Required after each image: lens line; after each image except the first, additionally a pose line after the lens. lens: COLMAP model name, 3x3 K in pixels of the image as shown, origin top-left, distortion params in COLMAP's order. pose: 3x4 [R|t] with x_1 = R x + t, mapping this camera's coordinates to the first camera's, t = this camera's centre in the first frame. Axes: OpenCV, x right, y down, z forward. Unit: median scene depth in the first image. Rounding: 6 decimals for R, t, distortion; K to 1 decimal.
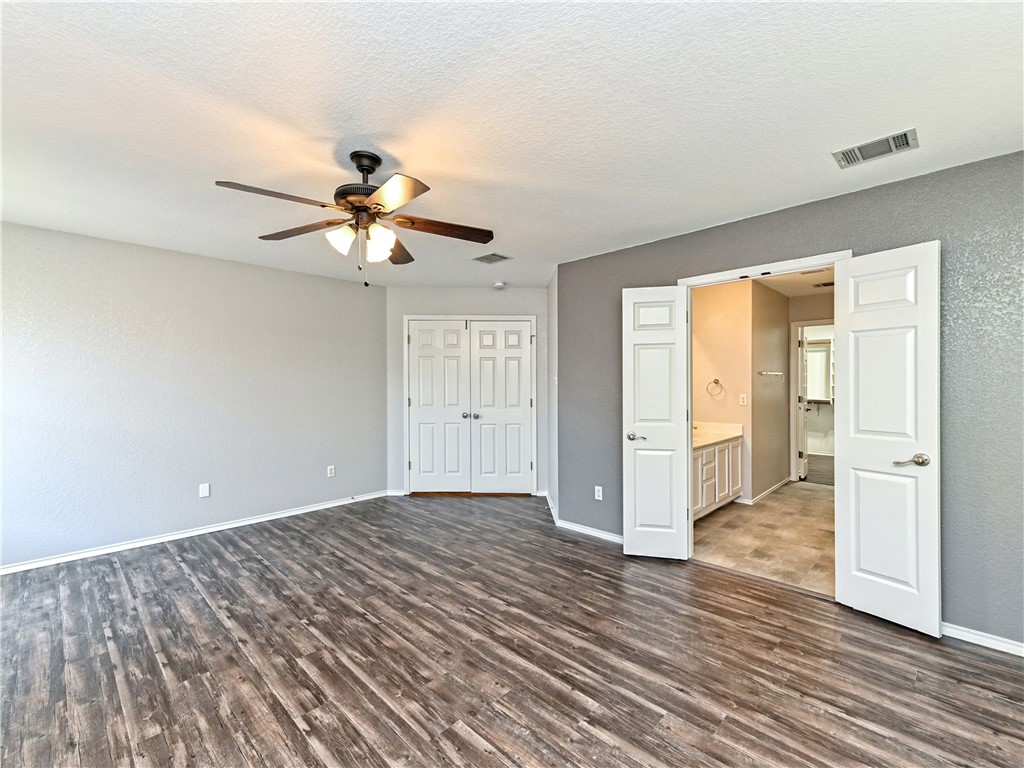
lens RADIAL K [[445.0, 0, 503.0], [0, 445.0, 382.8], [0, 0, 1]] dist [0.009228, -0.000557]
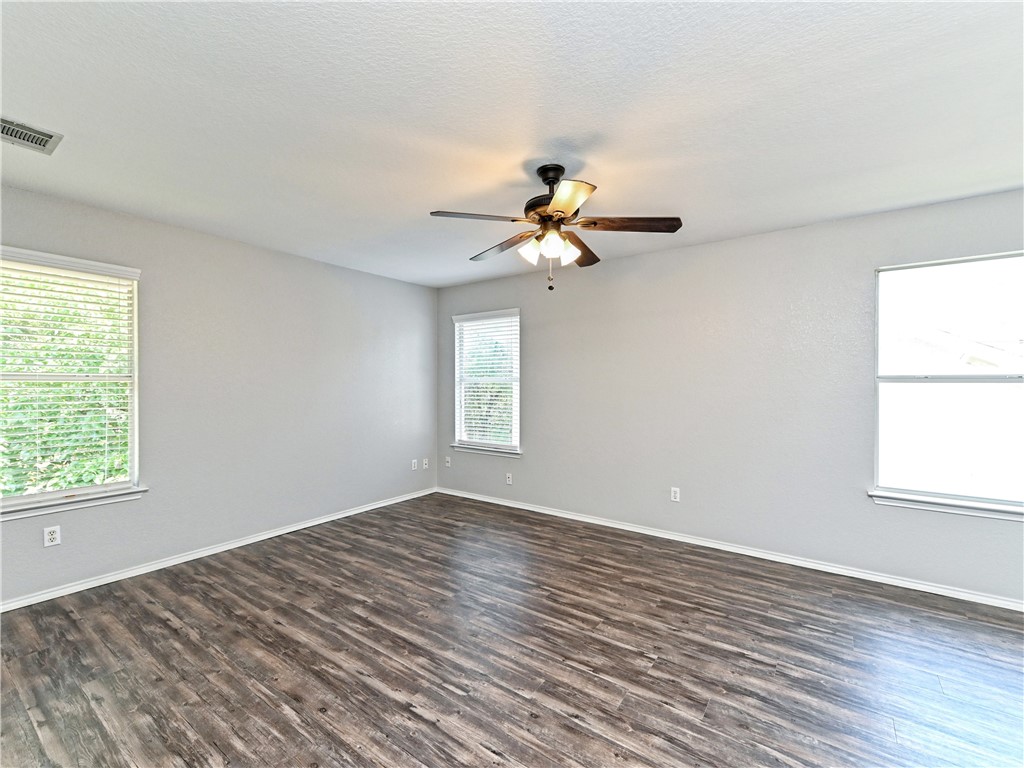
lens RADIAL K [[445.0, 0, 512.6], [0, 445.0, 384.4], [0, 0, 1]] dist [0.009228, -0.000557]
pose [[-0.985395, -0.000418, -0.170283, -0.032139], [-0.001376, 0.999984, 0.005508, 0.002104], [0.170278, 0.005662, -0.985380, 1.954496]]
